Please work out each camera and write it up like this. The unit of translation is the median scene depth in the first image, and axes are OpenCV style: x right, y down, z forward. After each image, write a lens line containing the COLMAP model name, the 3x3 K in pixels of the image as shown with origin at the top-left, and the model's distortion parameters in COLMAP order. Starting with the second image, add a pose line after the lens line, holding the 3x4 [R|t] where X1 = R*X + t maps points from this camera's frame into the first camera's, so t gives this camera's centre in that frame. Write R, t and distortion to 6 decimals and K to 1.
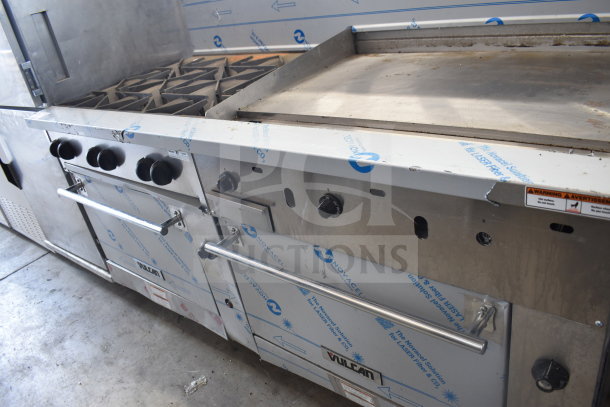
lens RADIAL K [[468.4, 0, 305.0], [0, 468.4, 203.5], [0, 0, 1]] dist [-0.077925, 0.008051]
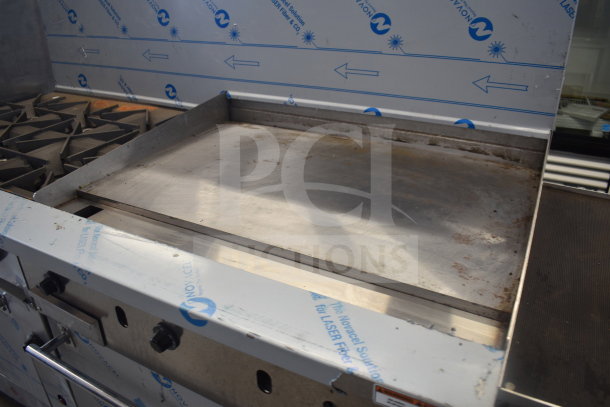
lens RADIAL K [[465.3, 0, 294.7], [0, 465.3, 205.5], [0, 0, 1]] dist [-0.071994, -0.001293]
pose [[0.975599, 0.065546, 0.209548, 0.054671], [-0.058224, 0.997464, -0.040927, -0.125568], [-0.211699, 0.027728, 0.976942, 0.078941]]
